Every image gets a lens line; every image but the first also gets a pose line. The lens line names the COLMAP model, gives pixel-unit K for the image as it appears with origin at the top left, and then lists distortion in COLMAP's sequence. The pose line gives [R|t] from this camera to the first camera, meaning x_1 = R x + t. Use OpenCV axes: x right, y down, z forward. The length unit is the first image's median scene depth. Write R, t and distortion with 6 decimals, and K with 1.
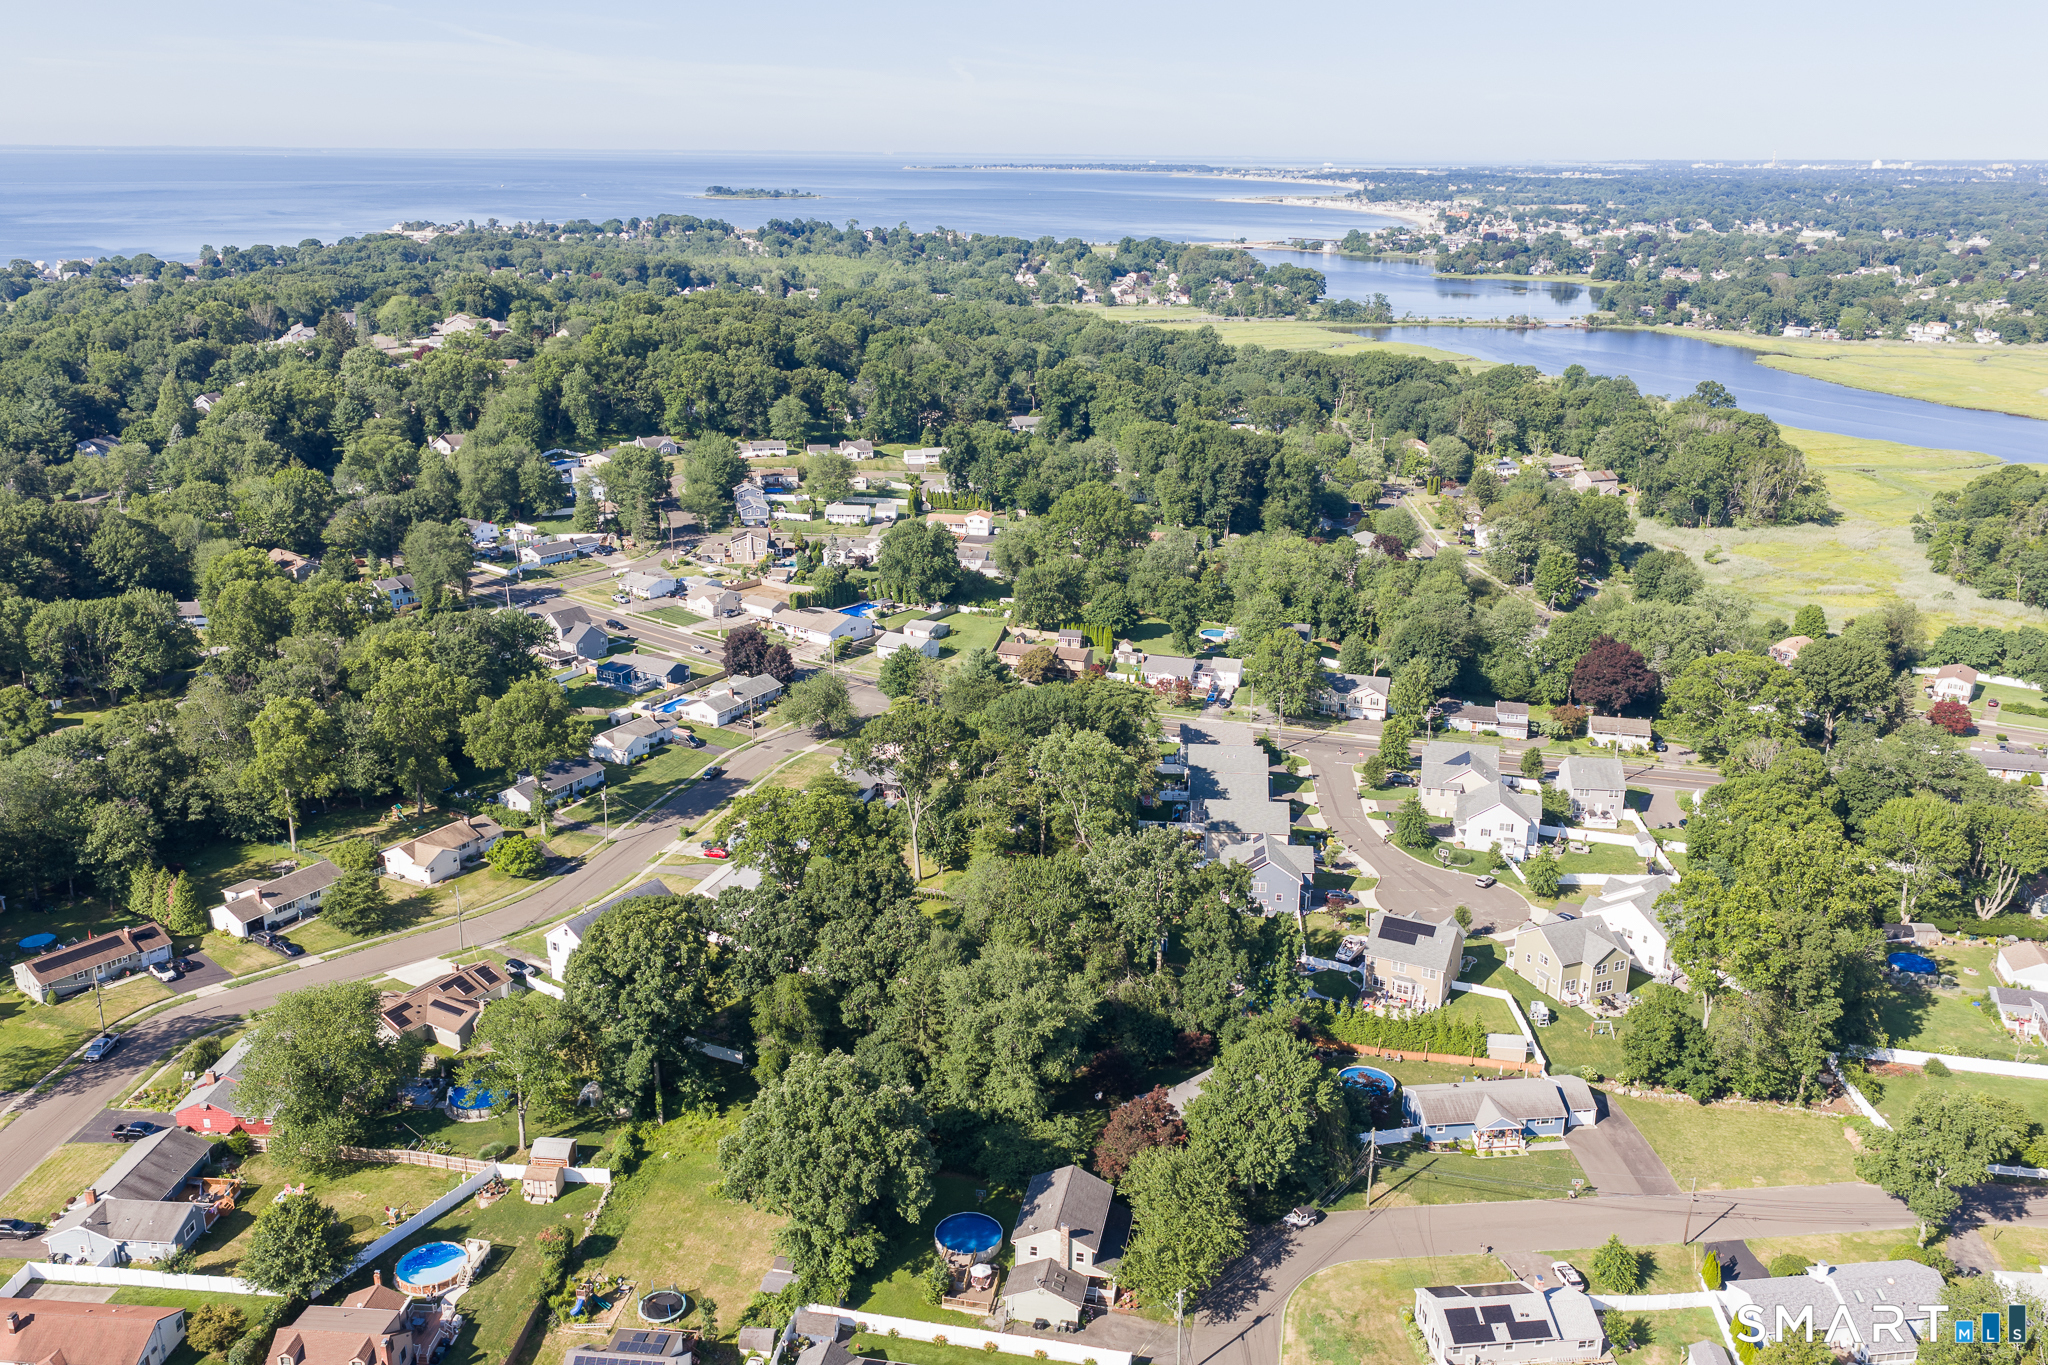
lens RADIAL K [[1690.6, 0, 1027.3], [0, 1690.6, 681.3], [0, 0, 1]] dist [0.021409, -0.033157]
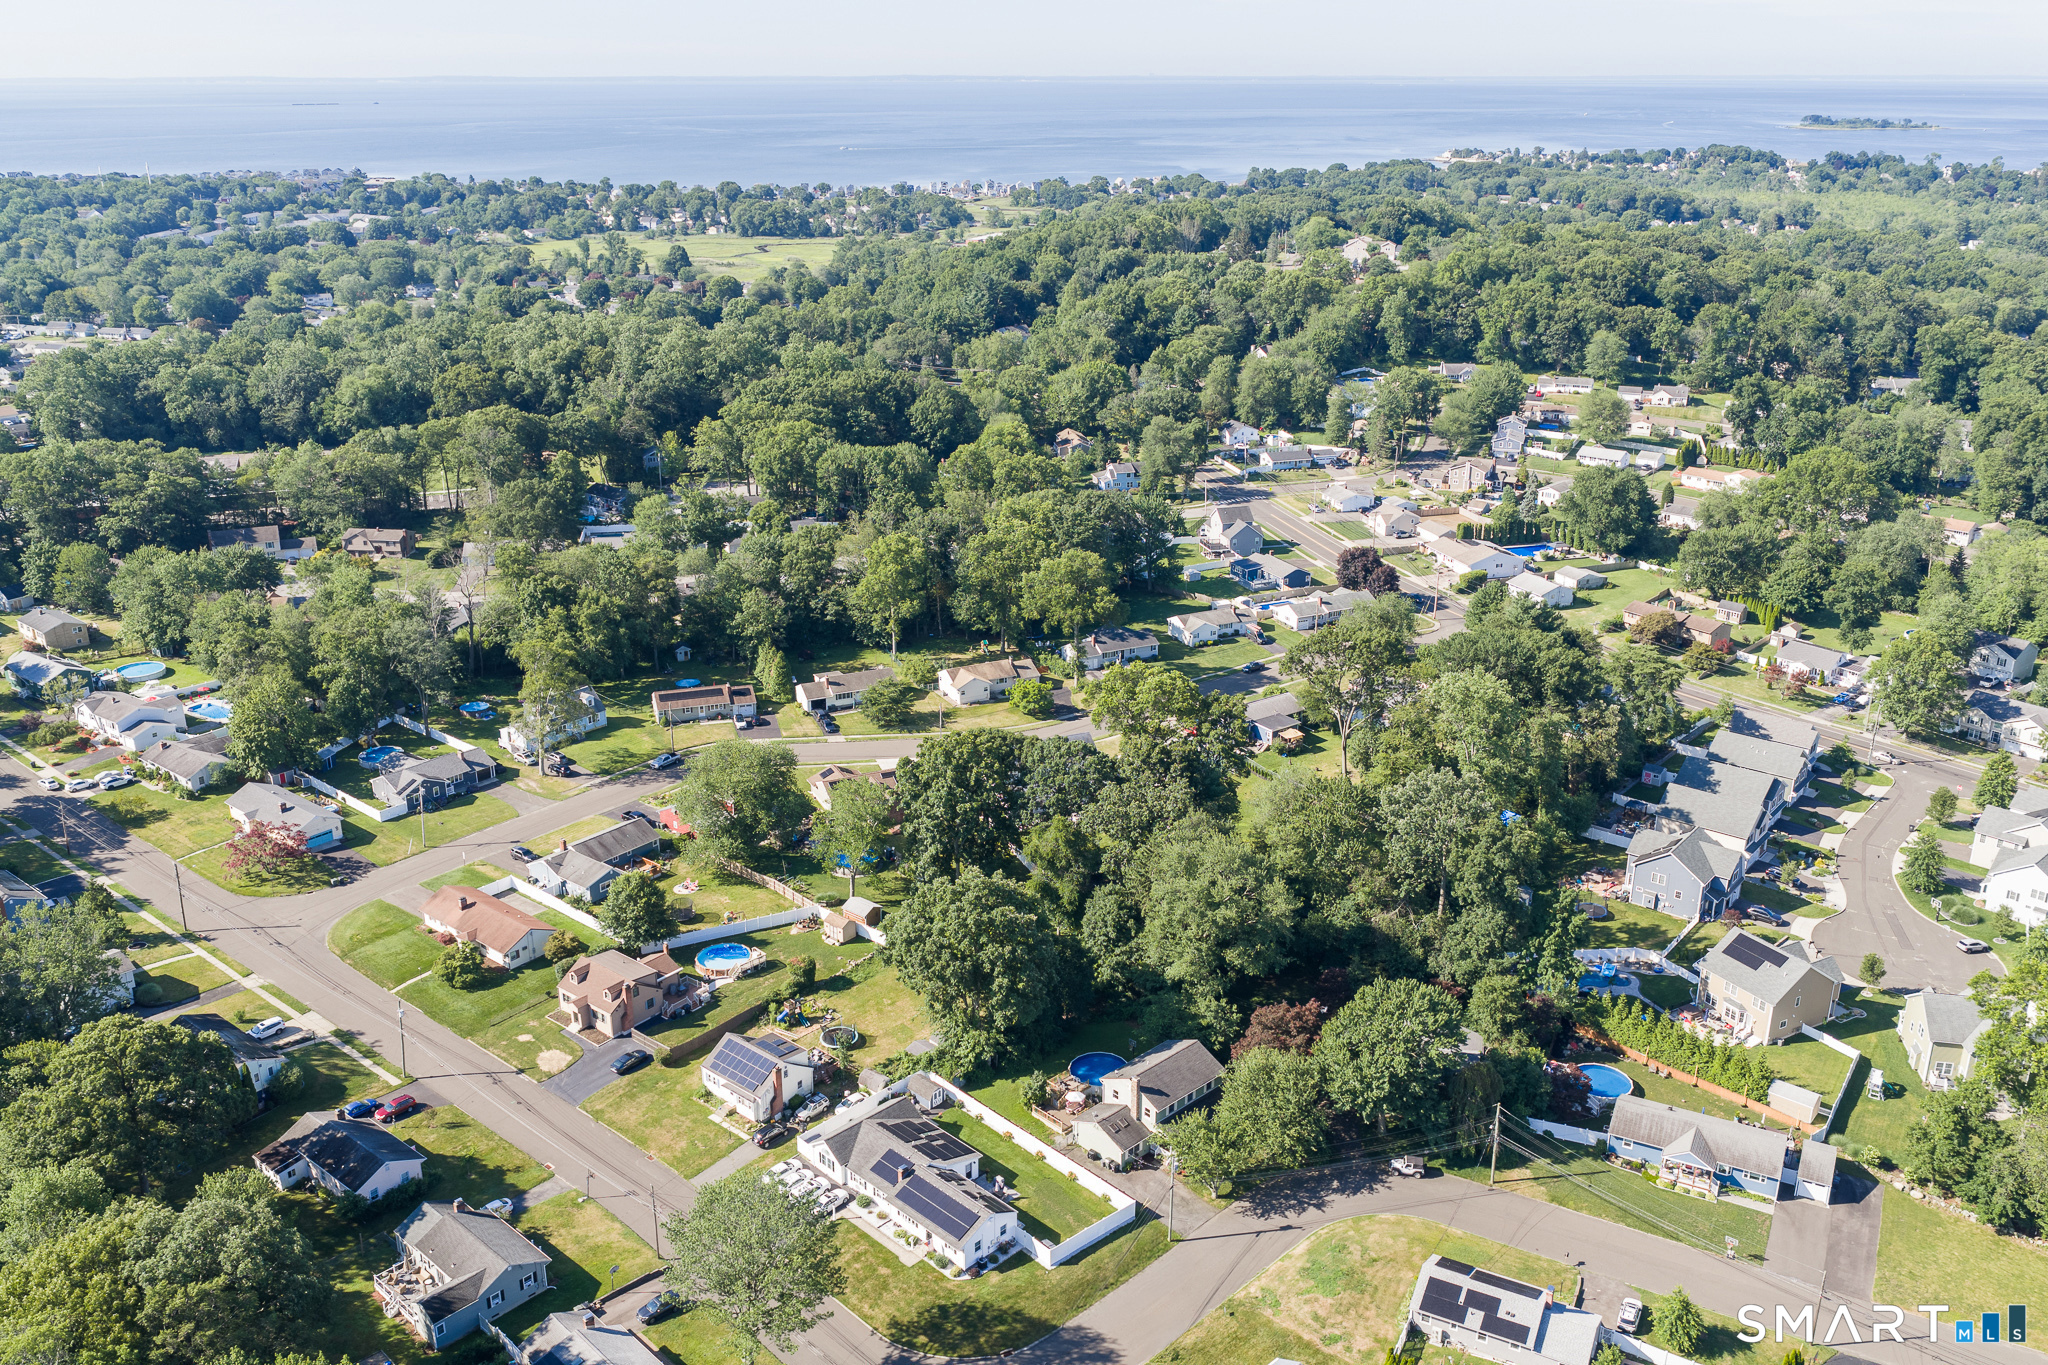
lens RADIAL K [[1690.6, 0, 1027.3], [0, 1690.6, 681.3], [0, 0, 1]] dist [0.021409, -0.033157]
pose [[0.819782, 0.186276, -0.541533, 0.164704], [-0.165329, 0.982338, 0.087625, -0.004147], [0.548291, 0.017698, 0.836100, 0.016152]]
